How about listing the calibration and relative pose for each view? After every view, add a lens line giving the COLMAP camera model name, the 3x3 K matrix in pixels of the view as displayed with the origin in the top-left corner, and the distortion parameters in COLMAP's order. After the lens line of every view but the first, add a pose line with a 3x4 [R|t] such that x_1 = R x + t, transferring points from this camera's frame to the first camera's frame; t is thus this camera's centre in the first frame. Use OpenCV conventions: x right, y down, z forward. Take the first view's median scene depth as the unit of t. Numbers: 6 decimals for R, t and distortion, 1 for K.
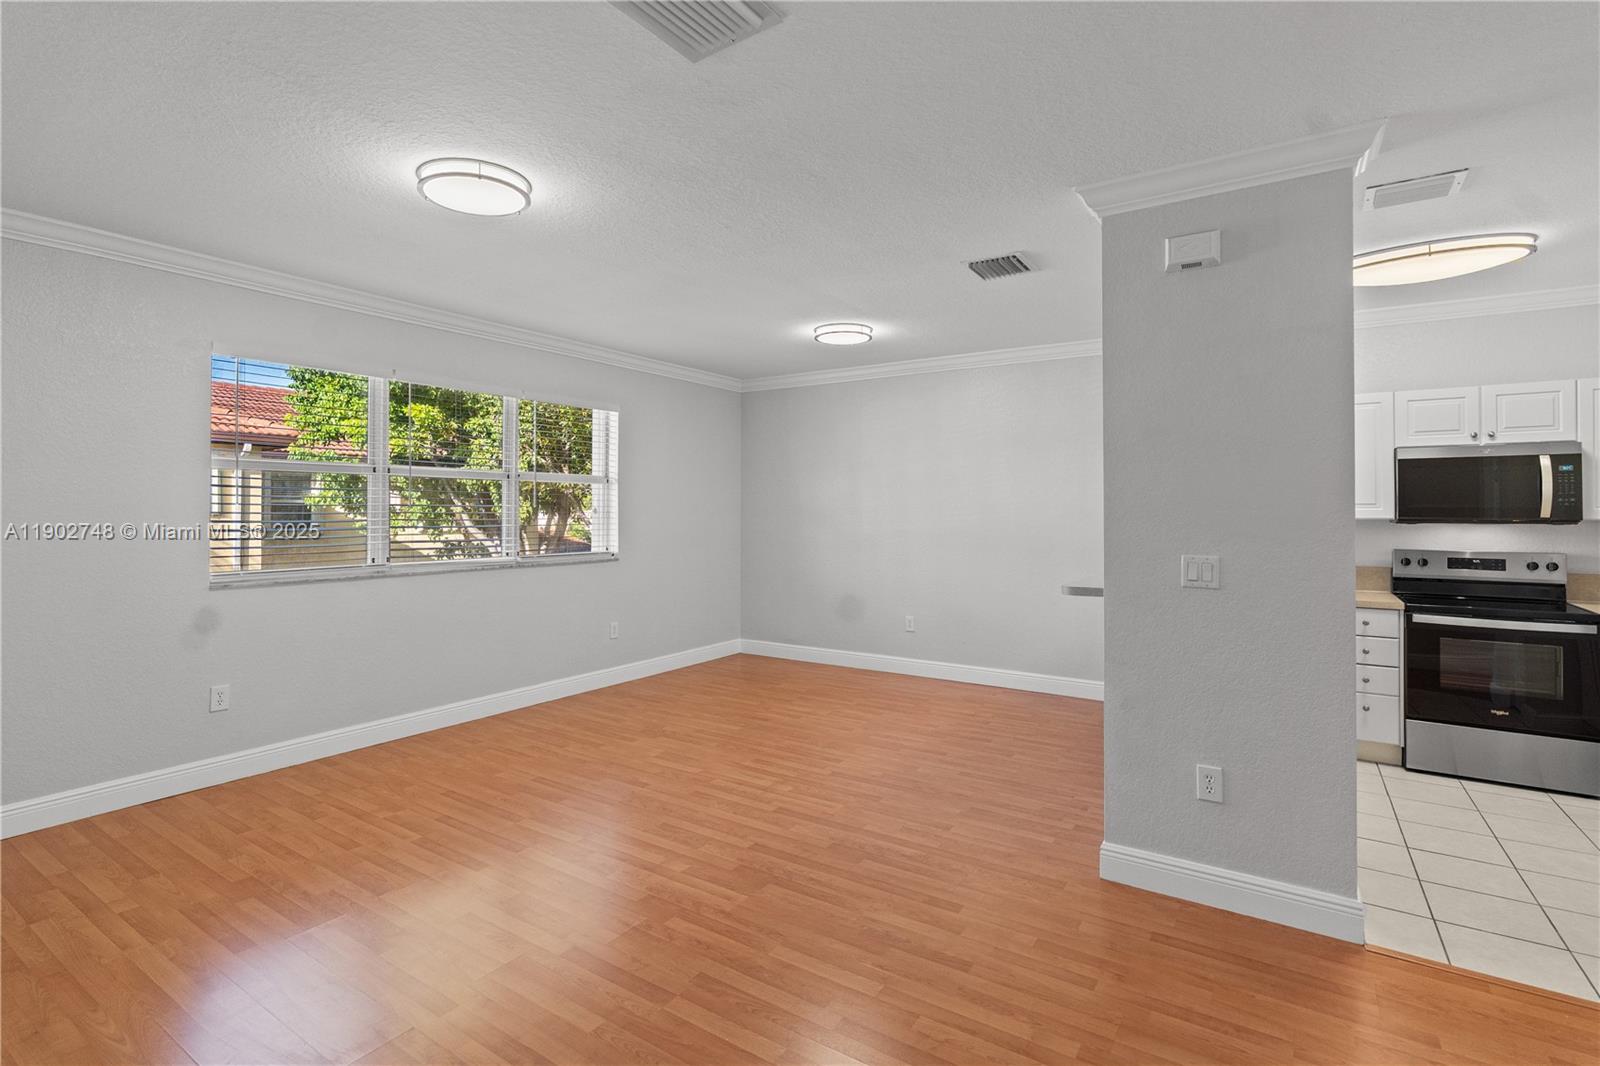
lens RADIAL K [[732.8, 0, 807.8], [0, 732.8, 501.0], [0, 0, 1]] dist [-0.002696, 0.002629]
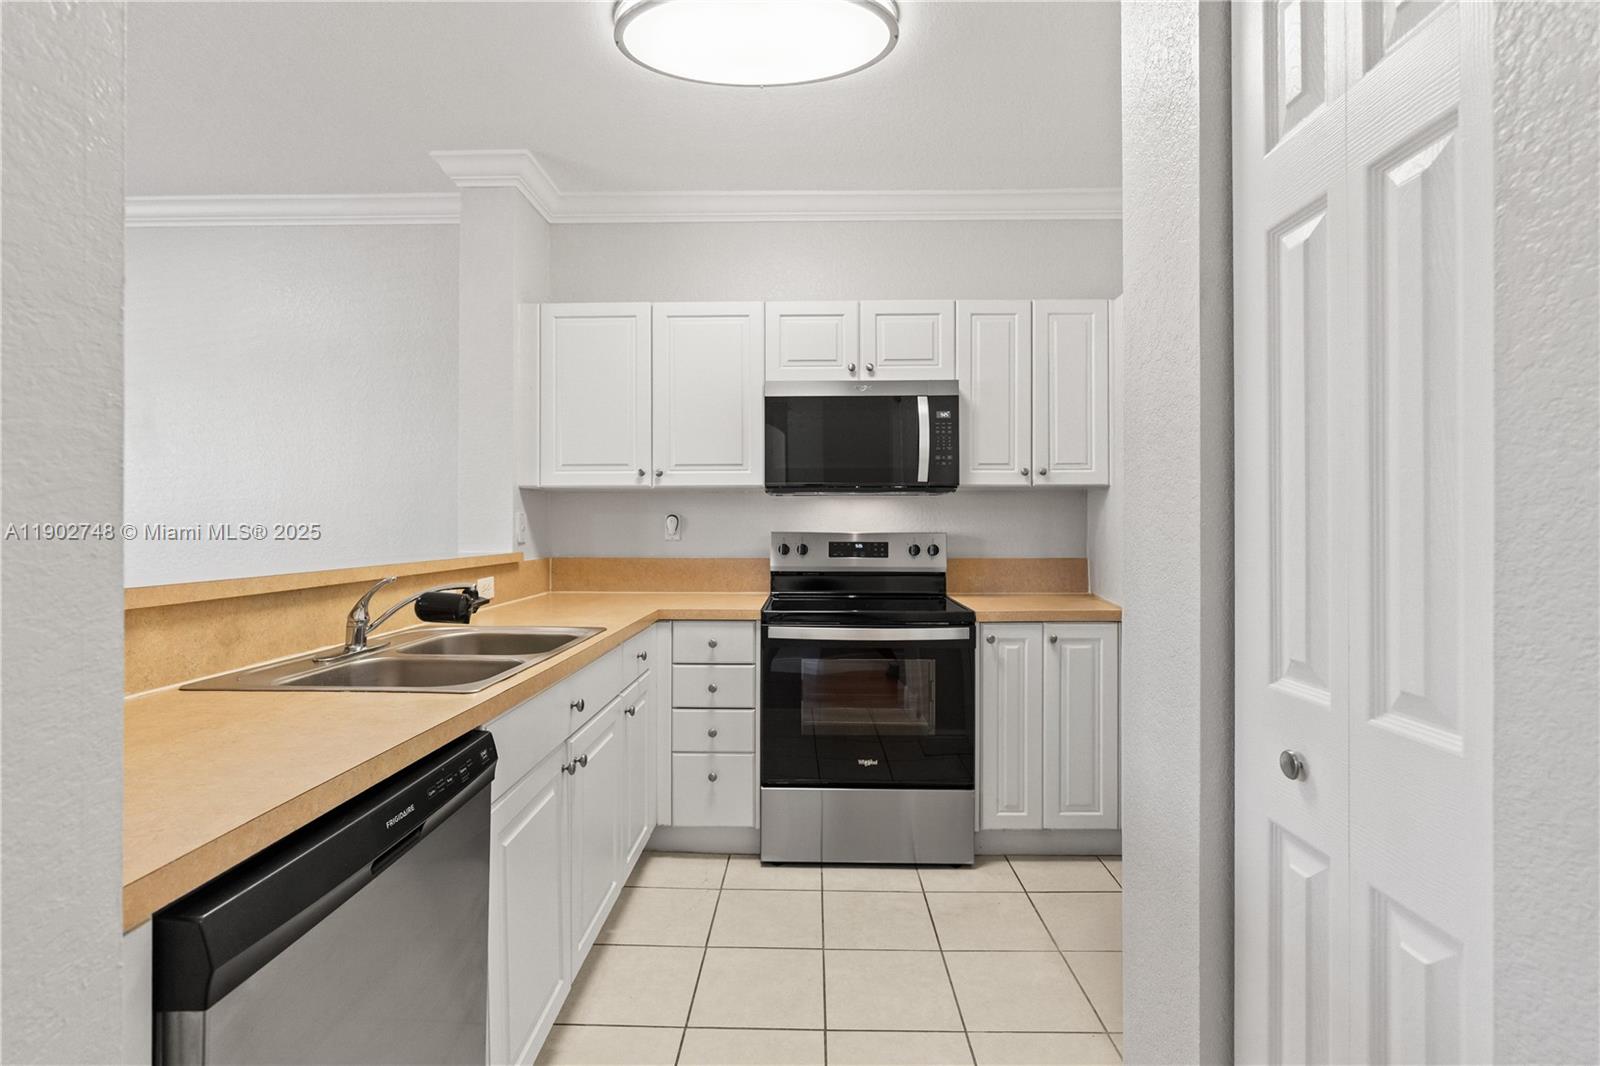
lens RADIAL K [[732.8, 0, 794.5], [0, 732.8, 523.6], [0, 0, 1]] dist [-0.002696, 0.002629]
pose [[0.855270, 0.001475, 0.518180, 0.501341], [-0.005919, 0.999959, 0.006924, 0.058010], [-0.518149, -0.008989, 0.855243, 0.426216]]
